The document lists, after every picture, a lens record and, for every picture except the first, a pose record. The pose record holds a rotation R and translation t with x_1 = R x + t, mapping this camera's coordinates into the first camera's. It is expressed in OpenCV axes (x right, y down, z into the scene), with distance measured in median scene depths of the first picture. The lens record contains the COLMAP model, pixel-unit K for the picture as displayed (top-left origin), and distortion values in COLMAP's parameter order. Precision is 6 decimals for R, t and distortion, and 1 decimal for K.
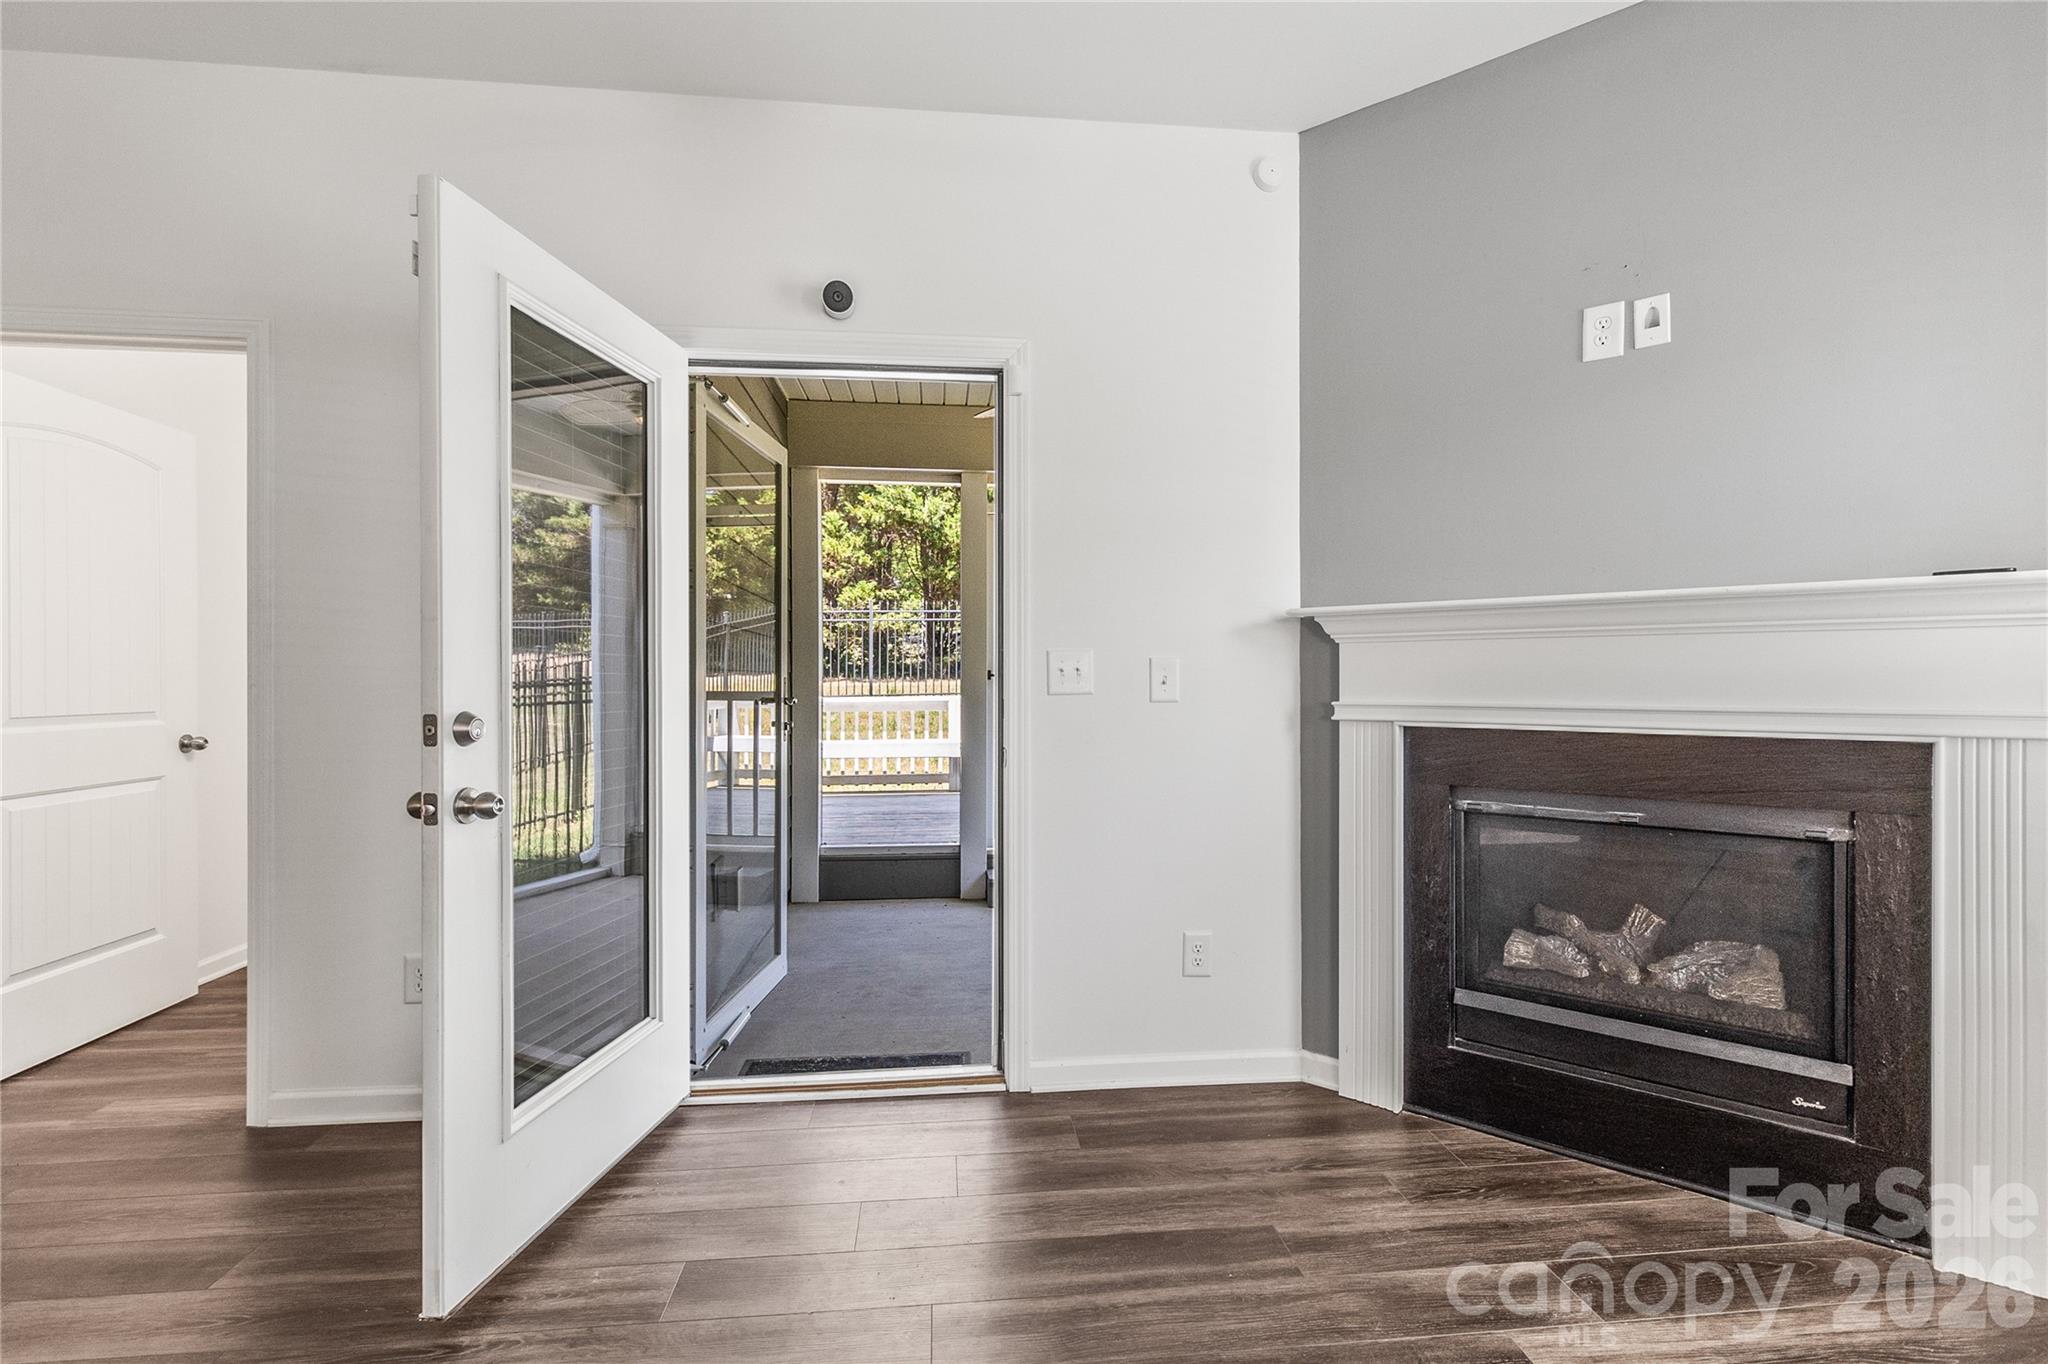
lens RADIAL K [[964.7, 0, 1037.7], [0, 964.7, 672.2], [0, 0, 1]] dist [-0.000357, -0.000332]
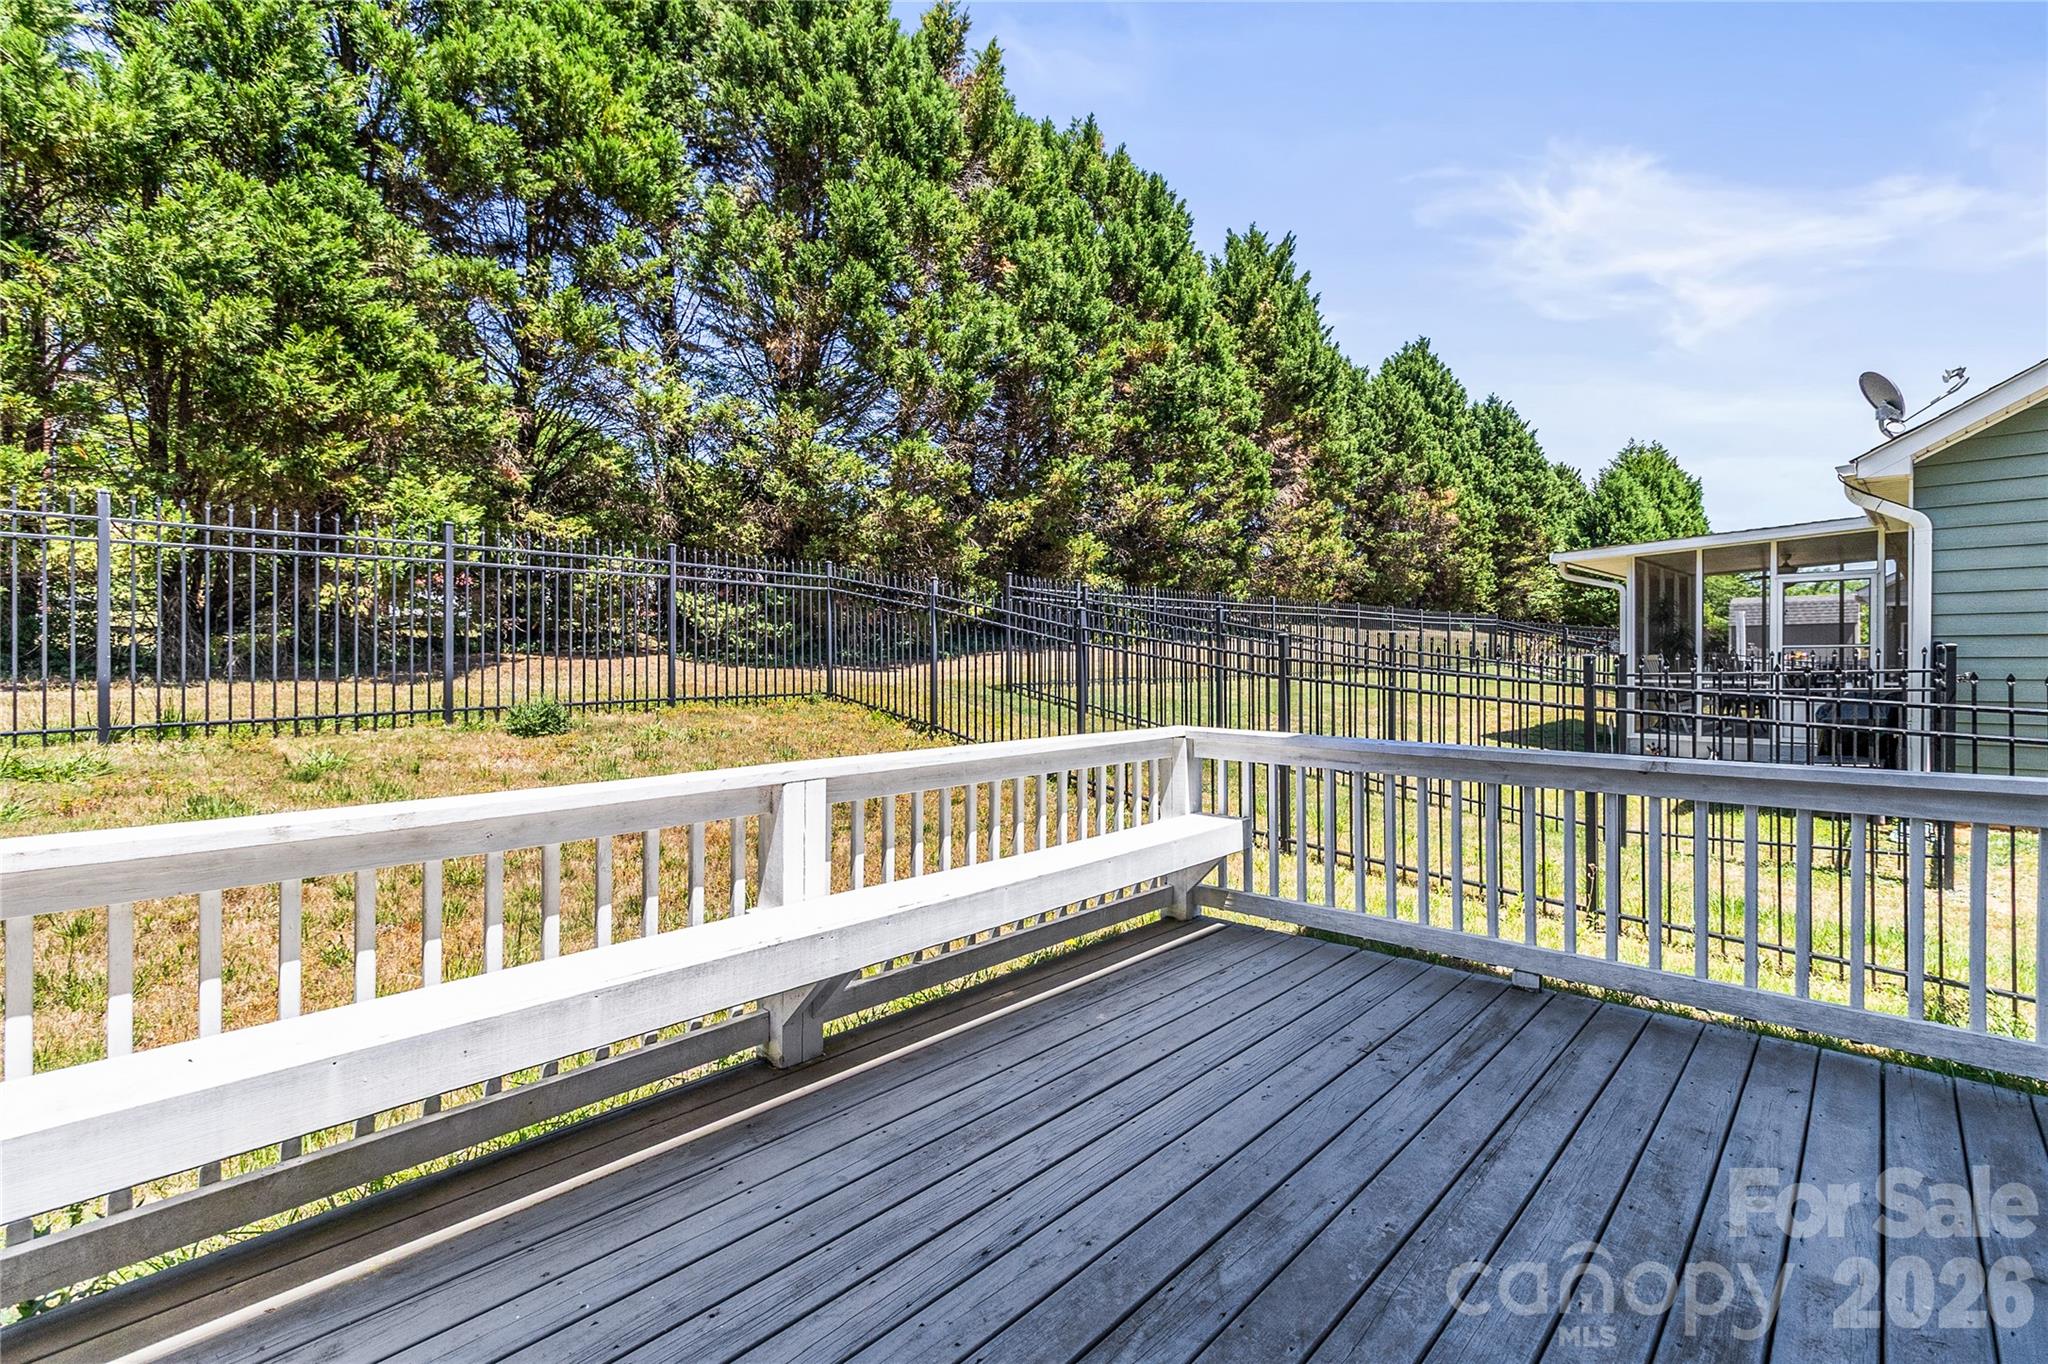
lens RADIAL K [[944.0, 0, 1035.0], [0, 944.0, 662.0], [0, 0, 1]] dist [0.002367, -0.000242]
pose [[0.745222, 0.000320, 0.666817, -0.124252], [-0.001293, 0.999999, 0.000965, -0.002315], [-0.666816, -0.001581, 0.745221, 0.386720]]
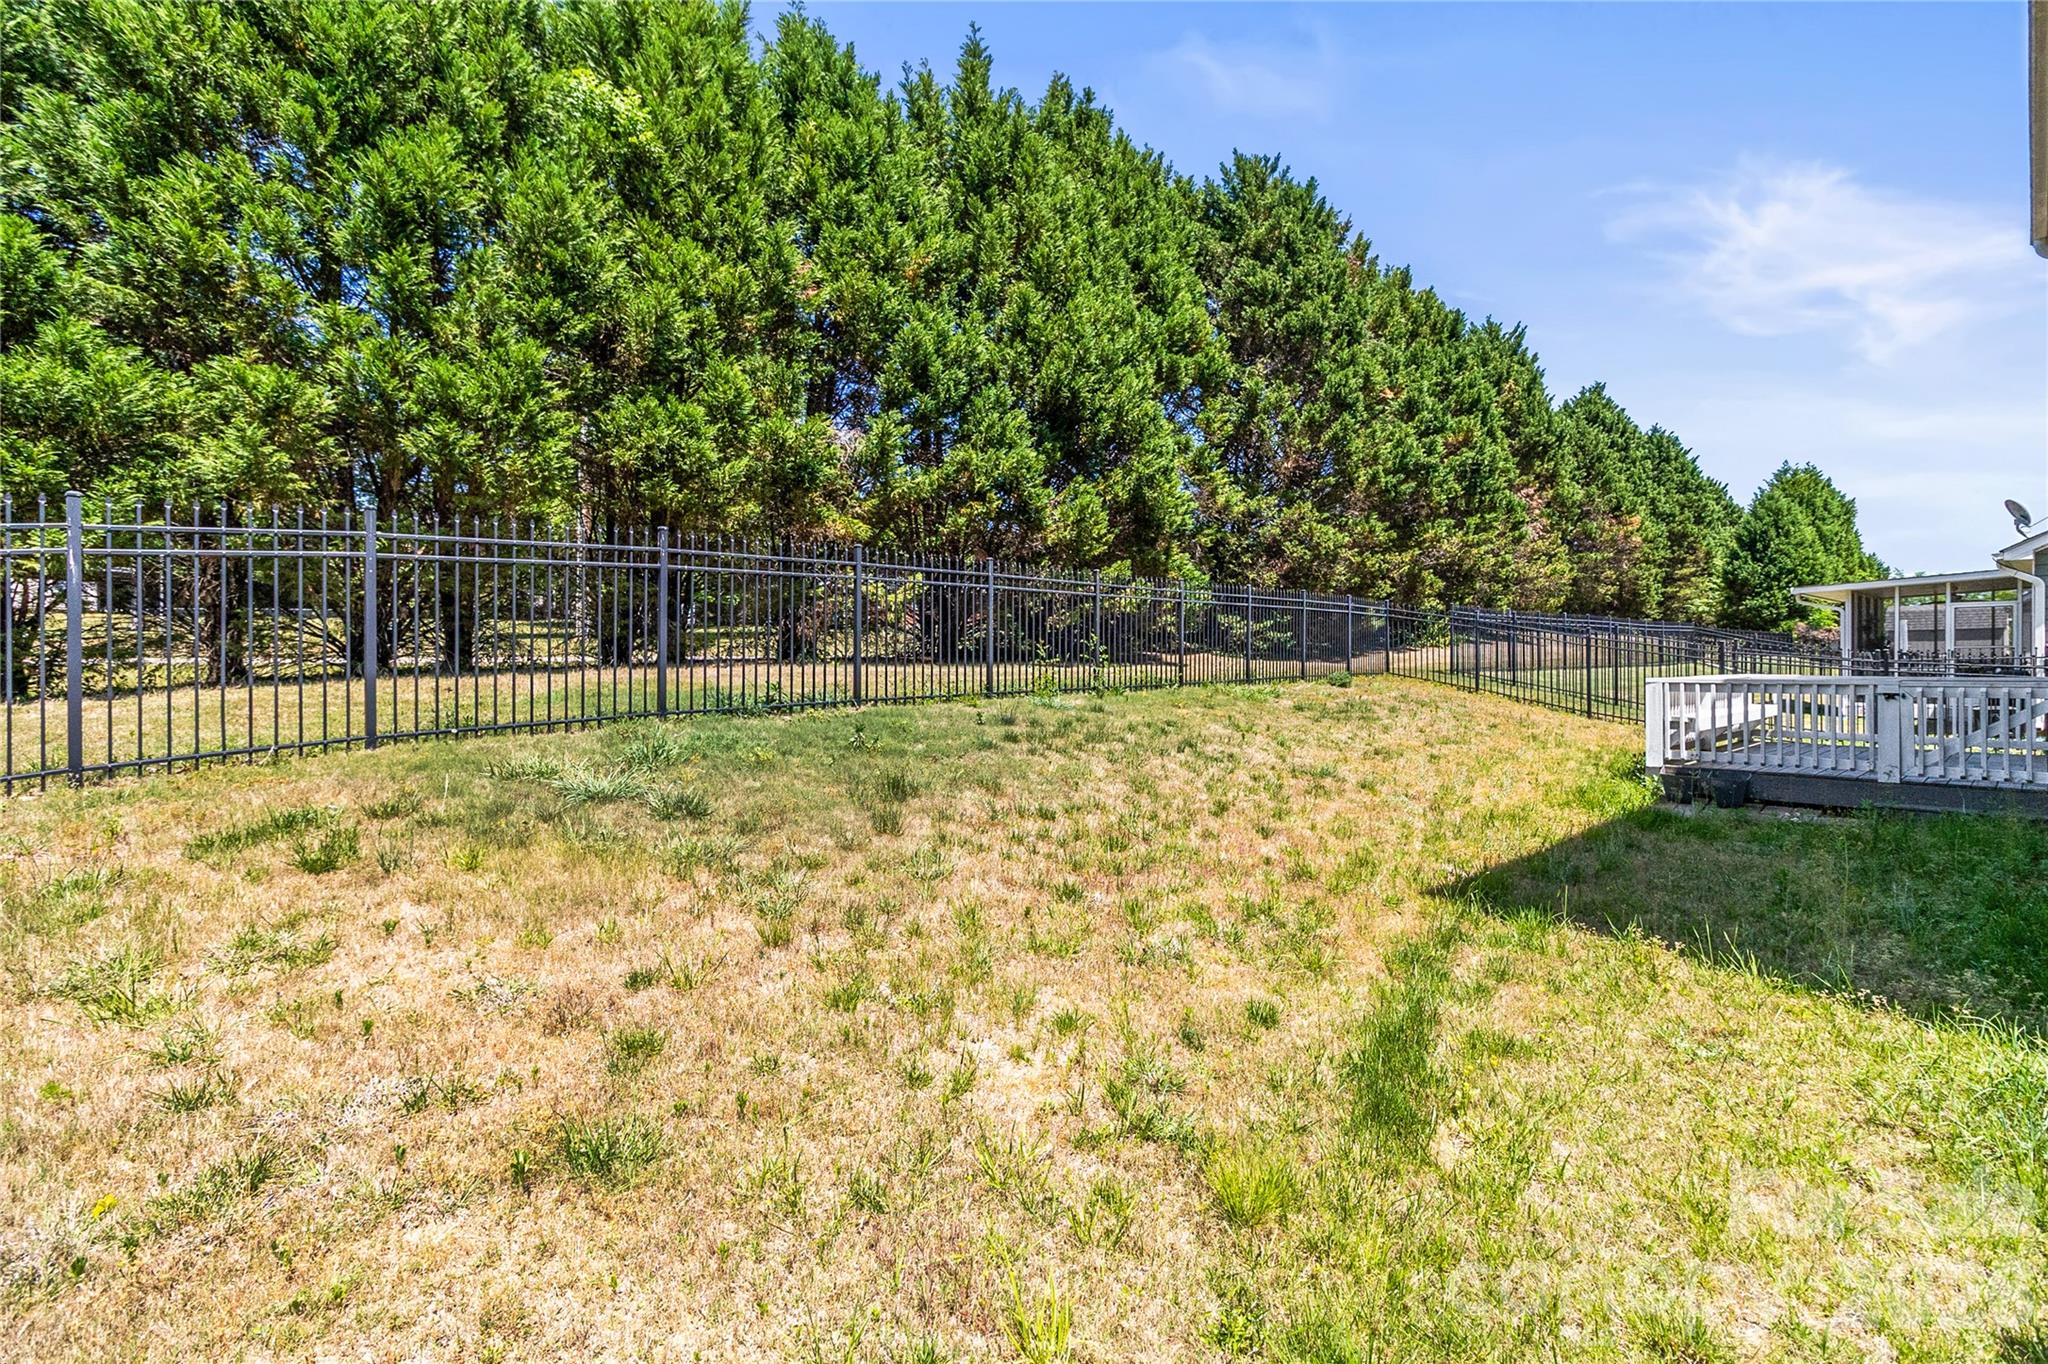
lens RADIAL K [[944.0, 0, 1035.0], [0, 944.0, 662.0], [0, 0, 1]] dist [0.002367, -0.000242]
pose [[0.798346, 0.002846, 0.602192, -0.760545], [-0.002495, 0.999996, -0.001418, 0.007729], [-0.602194, -0.000370, 0.798350, 0.302831]]
